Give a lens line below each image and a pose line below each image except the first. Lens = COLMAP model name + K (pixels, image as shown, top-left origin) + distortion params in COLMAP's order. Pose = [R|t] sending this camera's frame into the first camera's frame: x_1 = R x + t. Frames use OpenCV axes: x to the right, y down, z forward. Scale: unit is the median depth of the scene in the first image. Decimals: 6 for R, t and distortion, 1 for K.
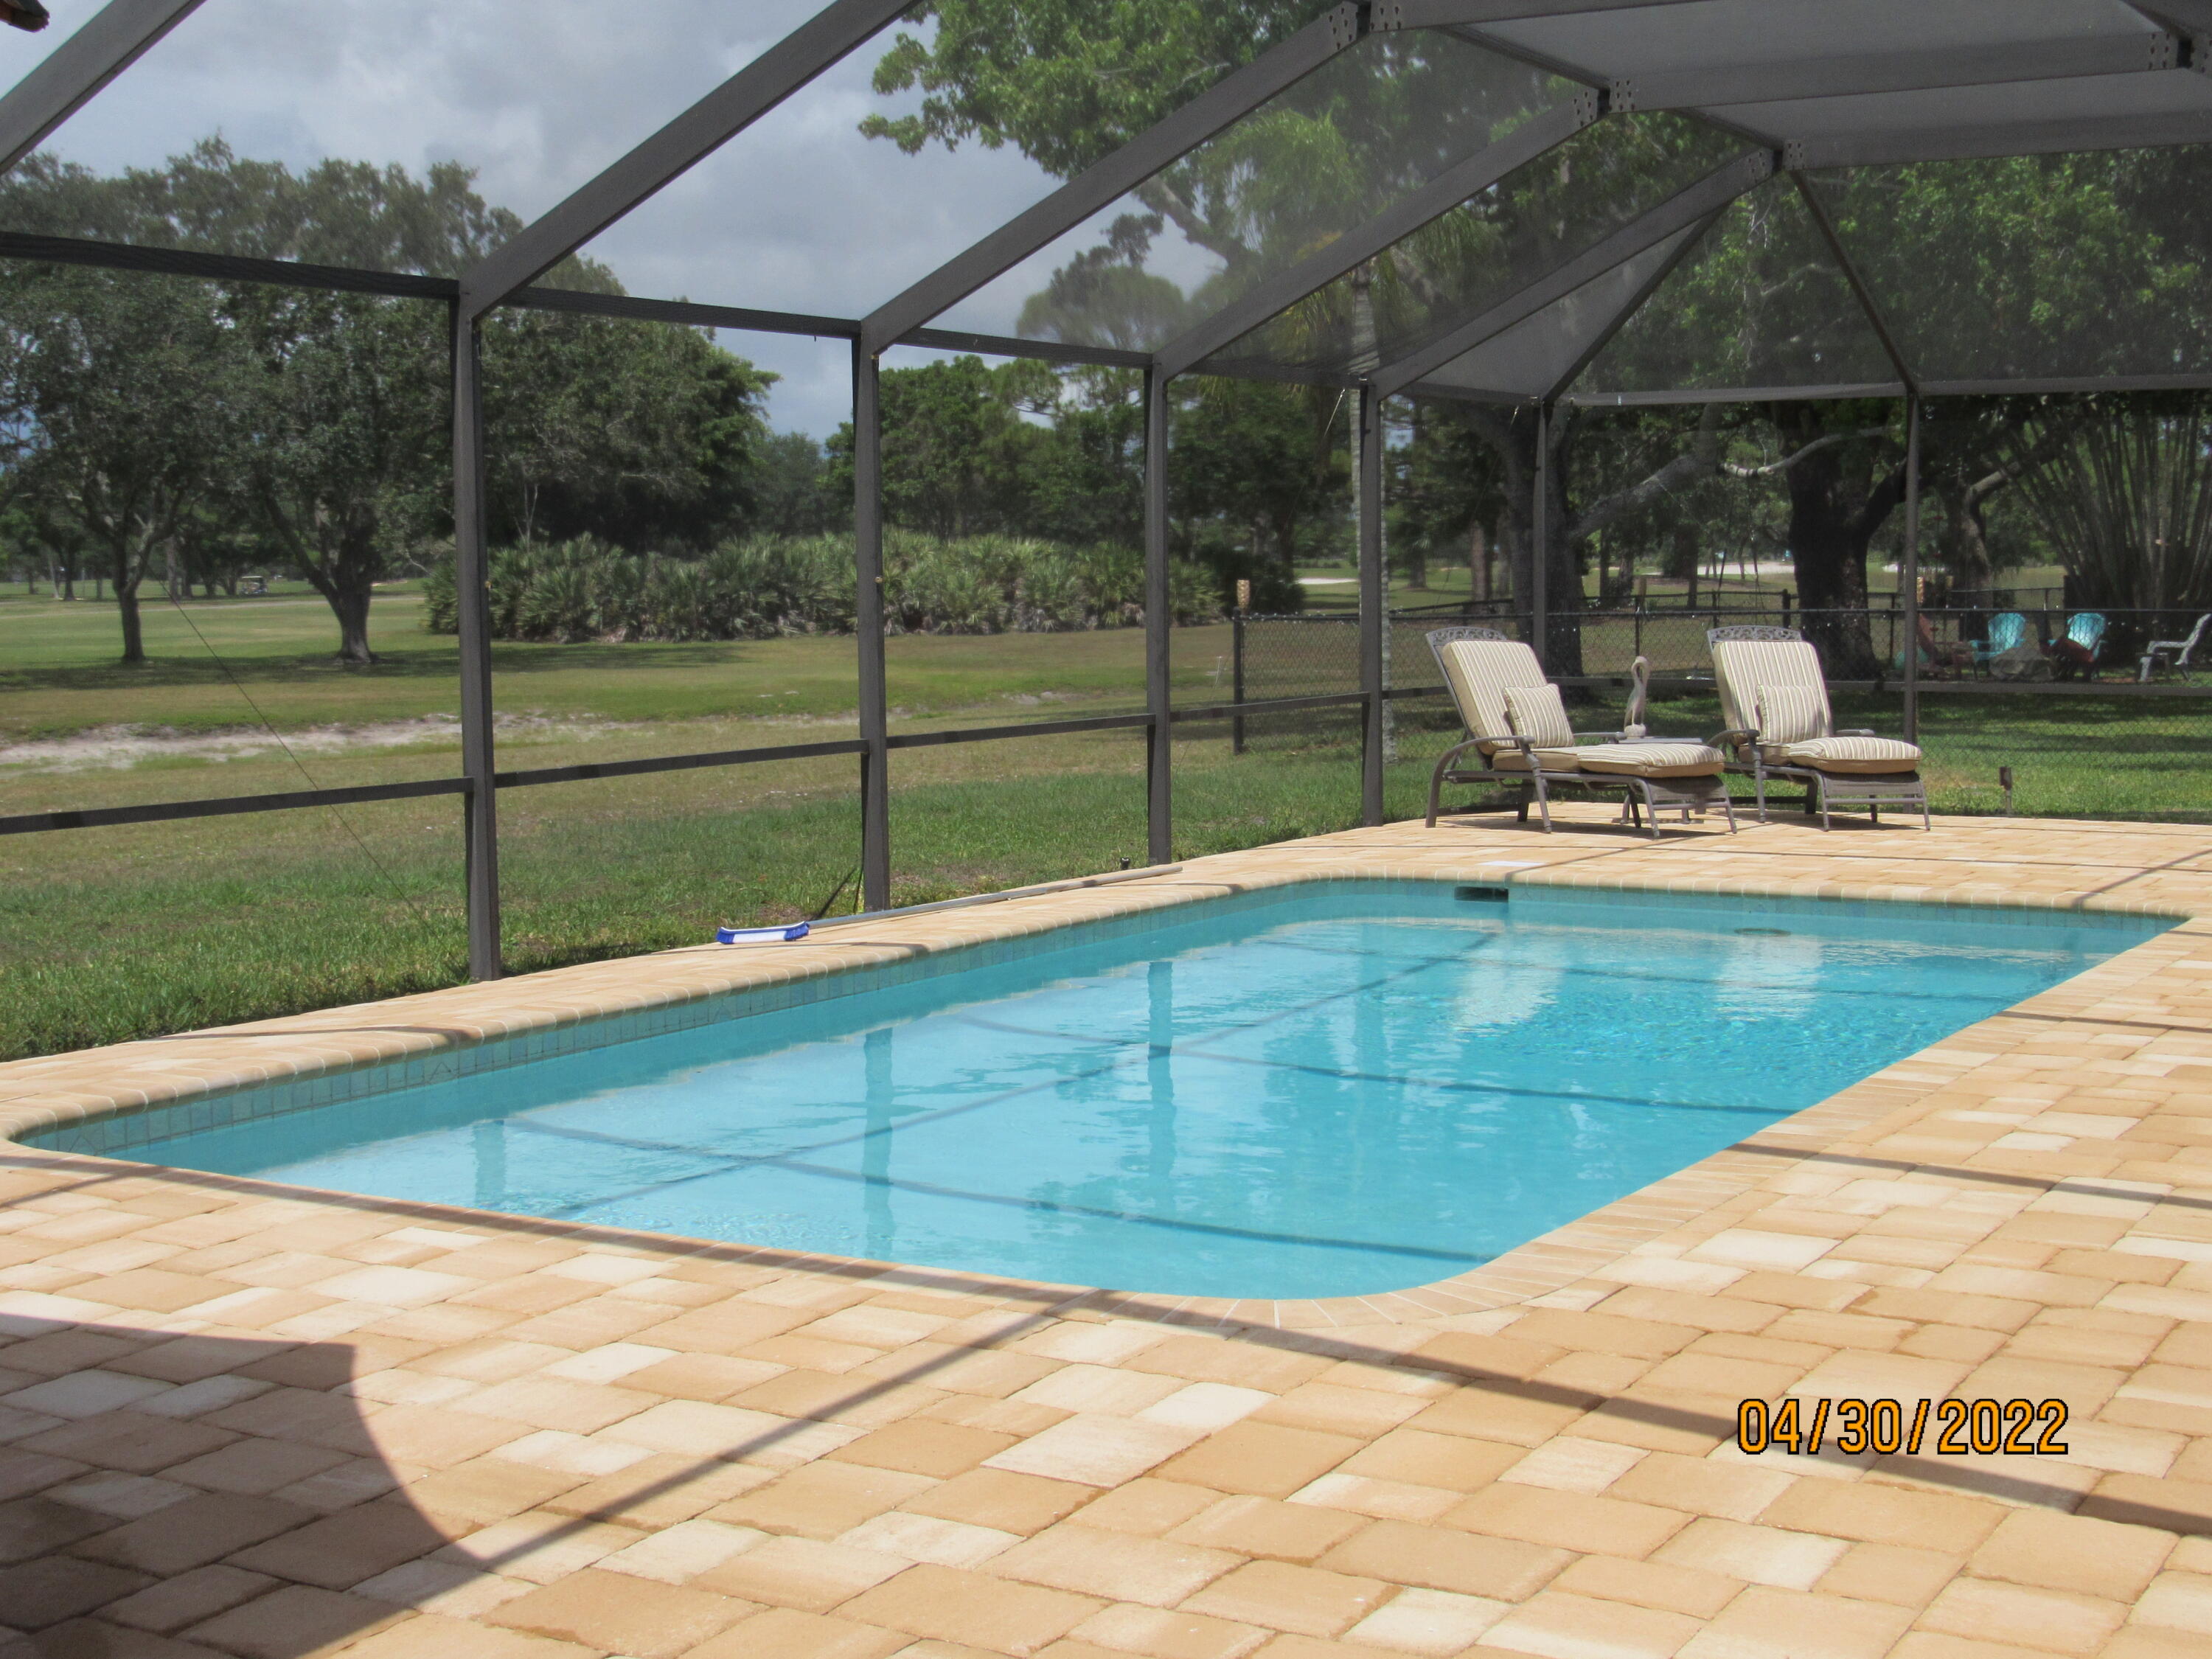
lens RADIAL K [[3163.6, 0, 1106.0], [0, 3163.6, 829.5], [0, 0, 1]] dist [-0.056028, 0.035560]
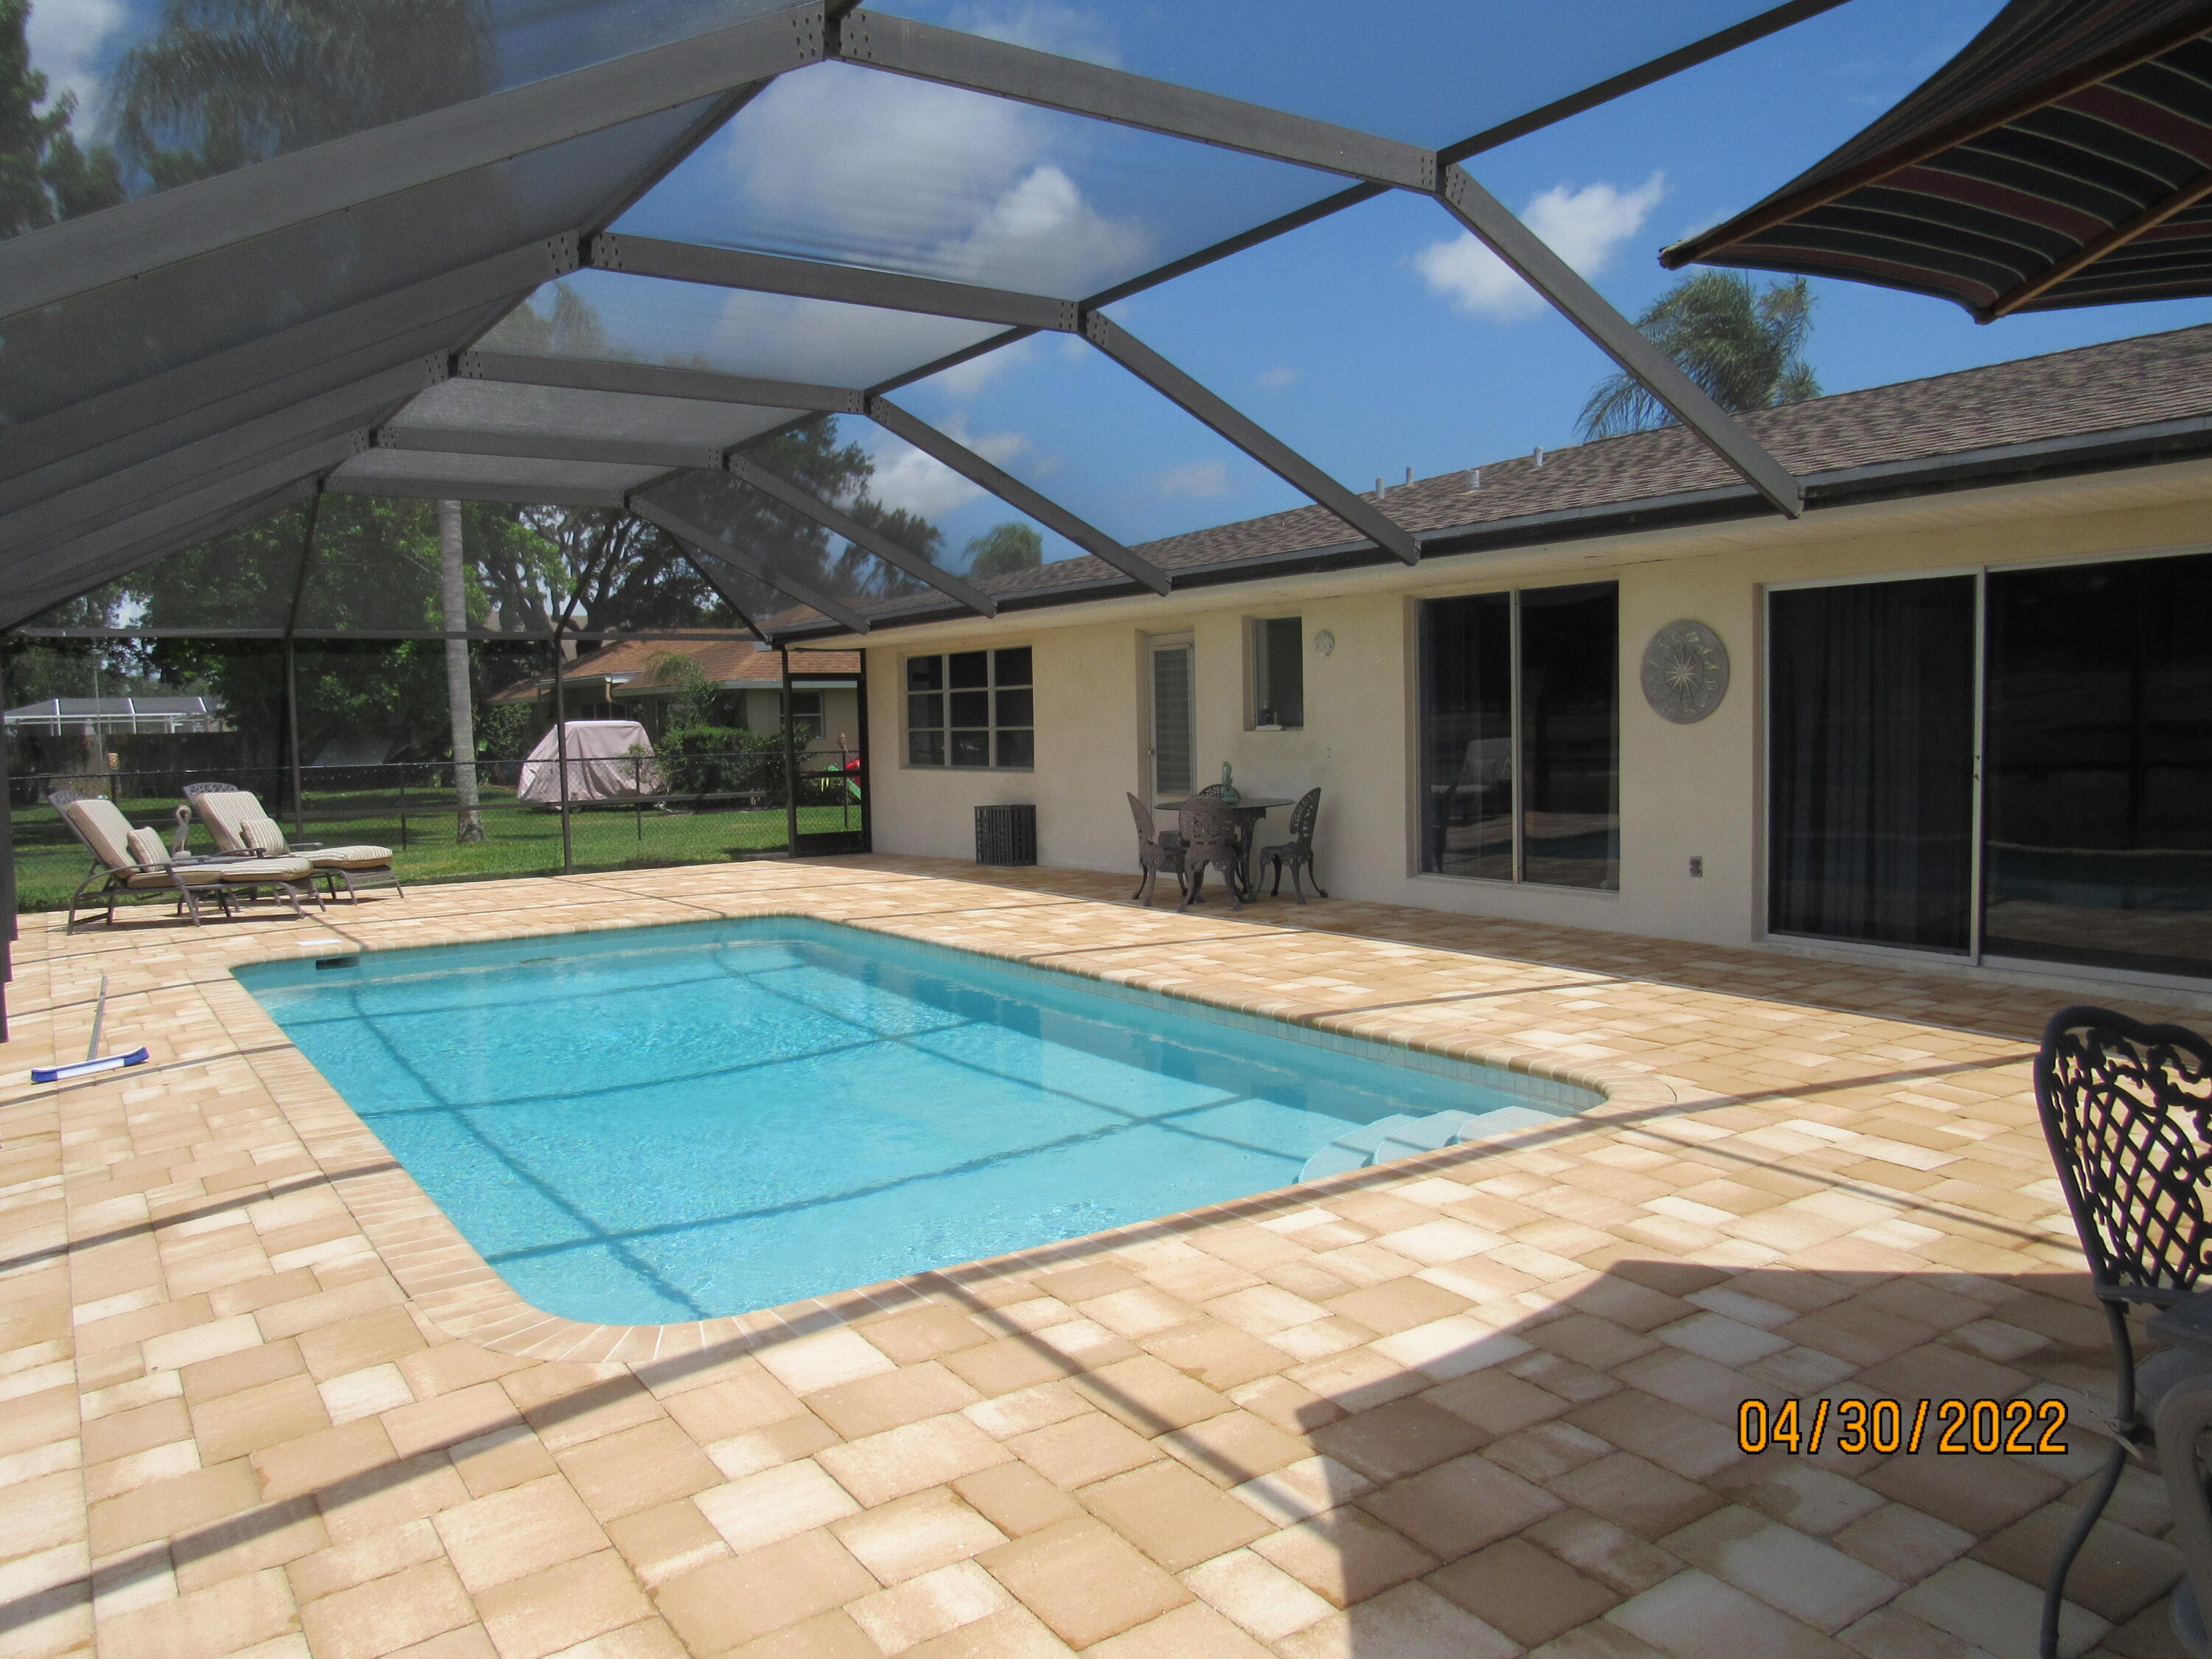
lens RADIAL K [[1608.3, 0, 1115.3], [0, 1608.3, 800.7], [0, 0, 1]] dist [-0.030455, 0.040377]
pose [[0.433640, -0.049808, 0.899709, -0.507852], [0.096223, 0.995322, 0.008724, -0.034612], [-0.895934, 0.082790, 0.436404, 0.459741]]
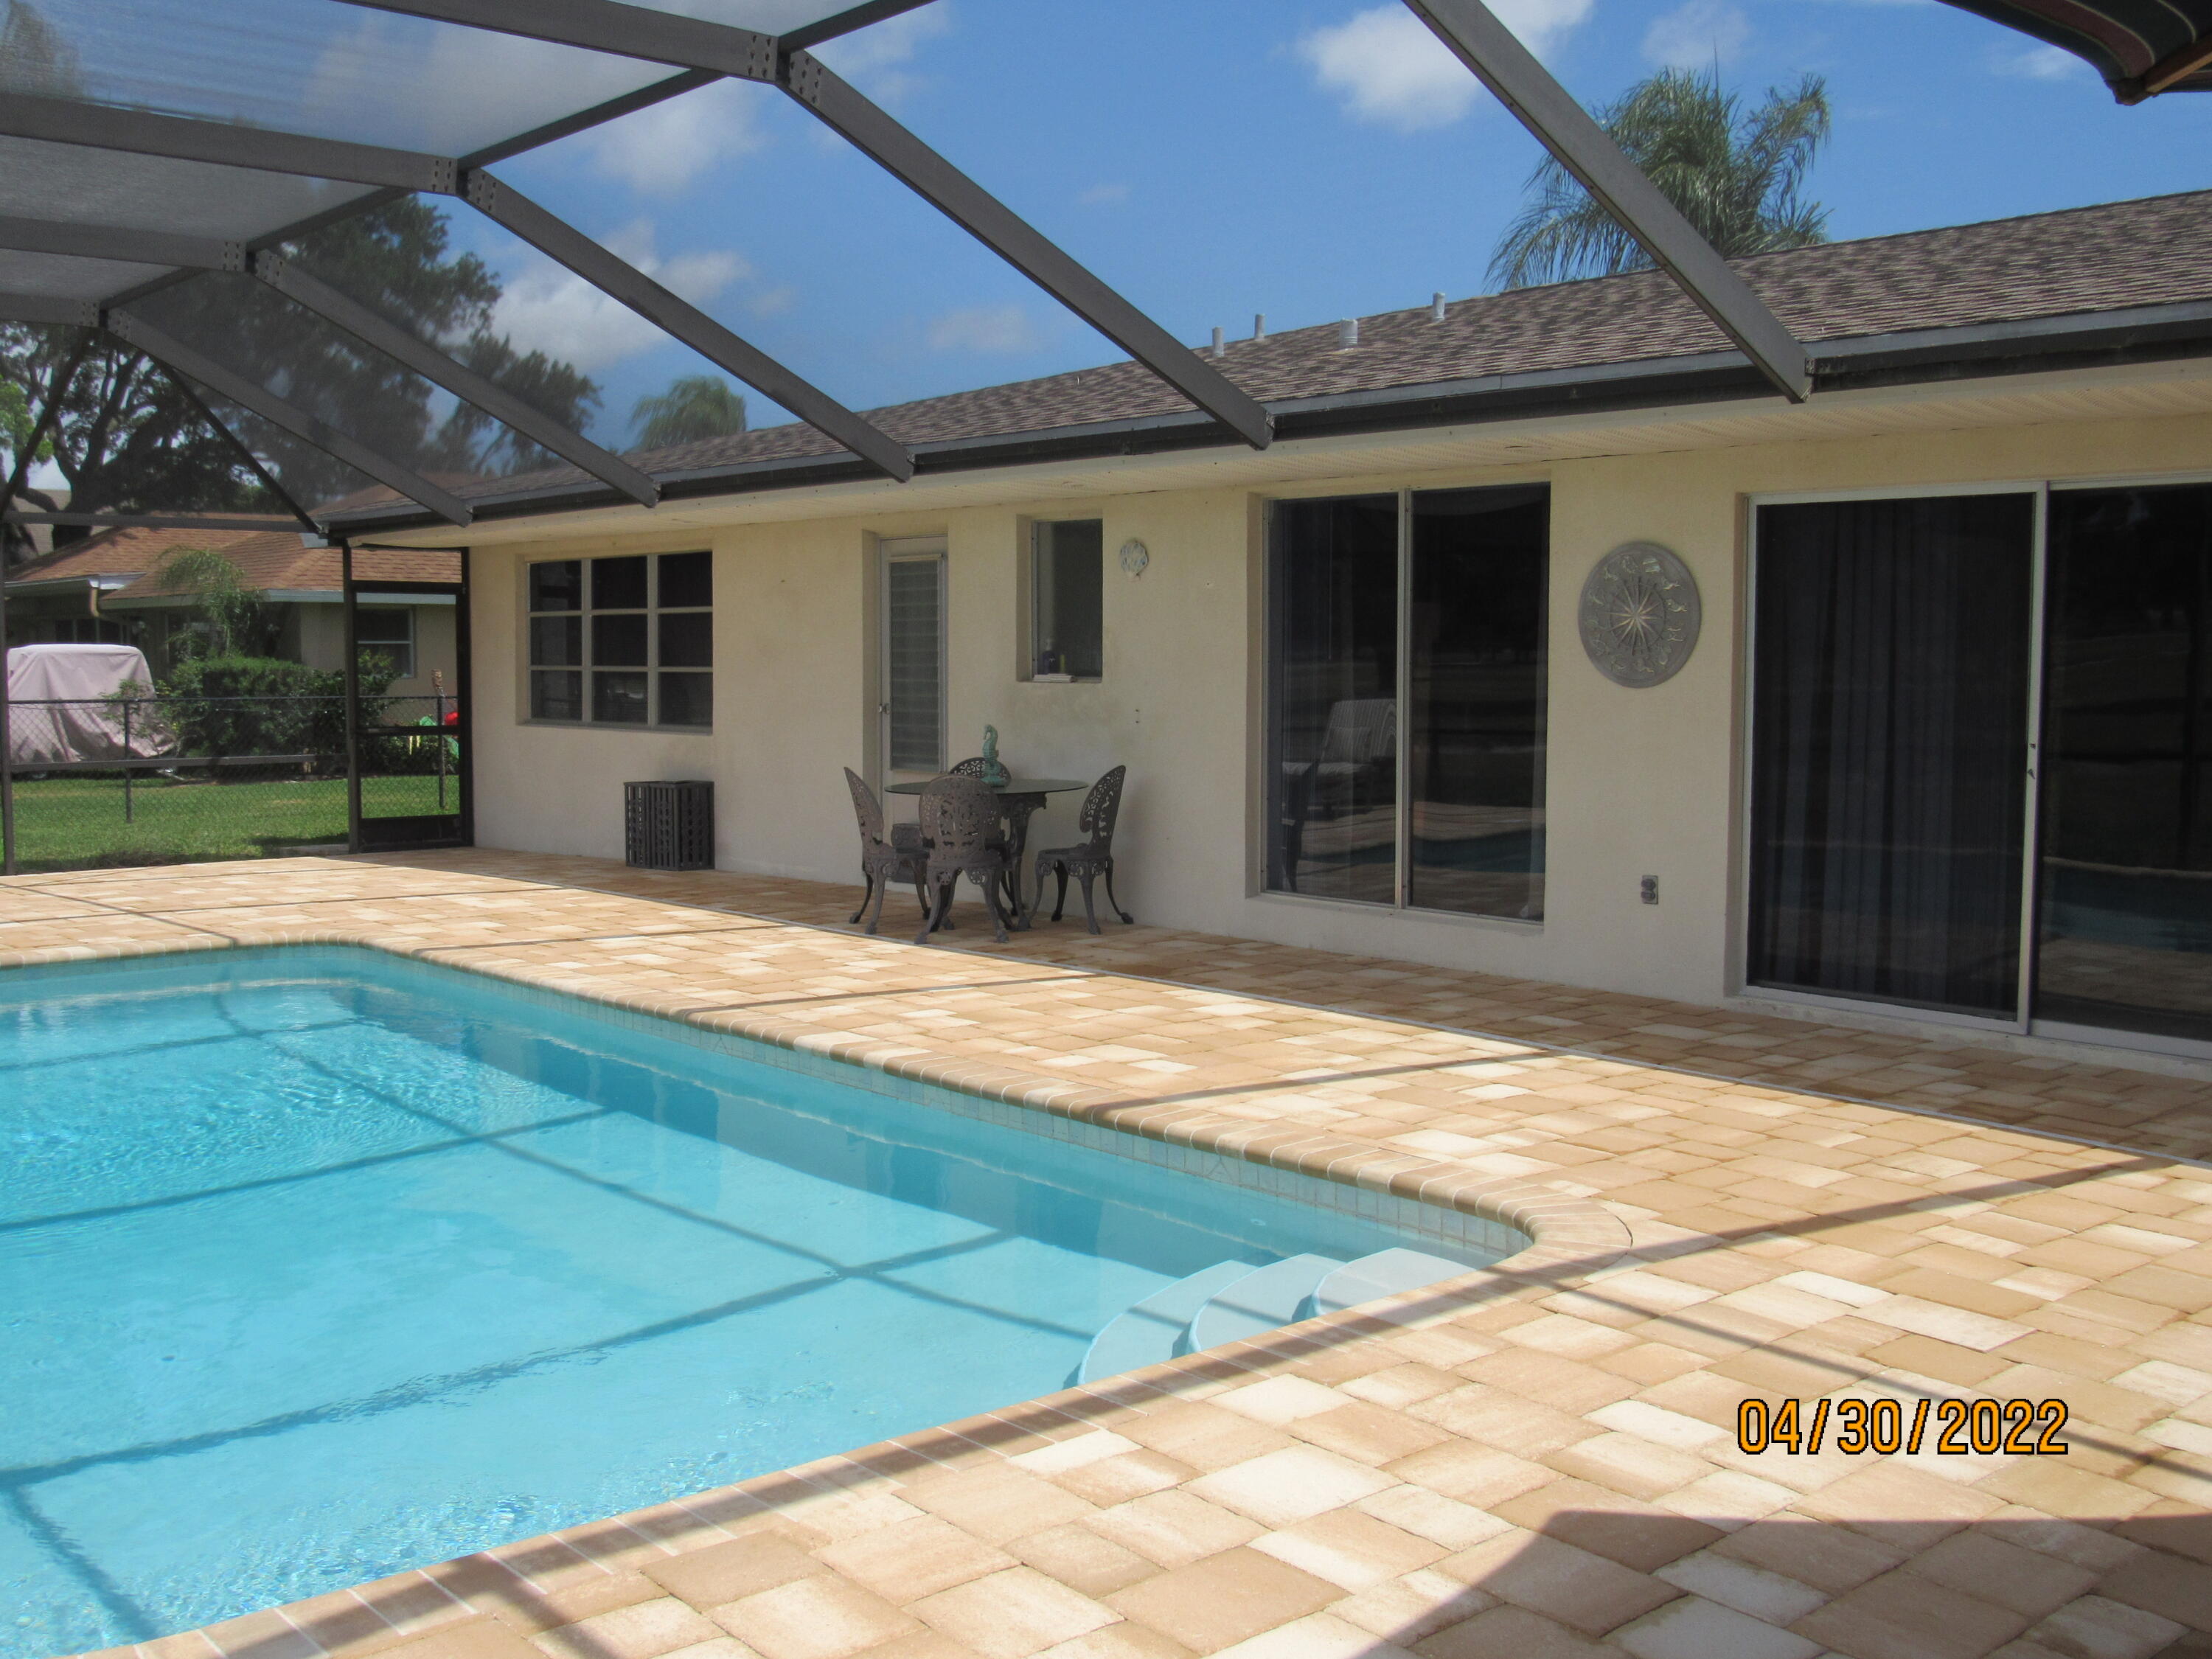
lens RADIAL K [[2233.0, 0, 1129.9], [0, 2233.0, 794.7], [0, 0, 1]] dist [-0.070198, 0.025663]
pose [[0.316364, -0.051737, 0.947226, -0.459993], [0.076844, 0.996628, 0.028771, -0.037145], [-0.945520, 0.063686, 0.319273, 0.473829]]
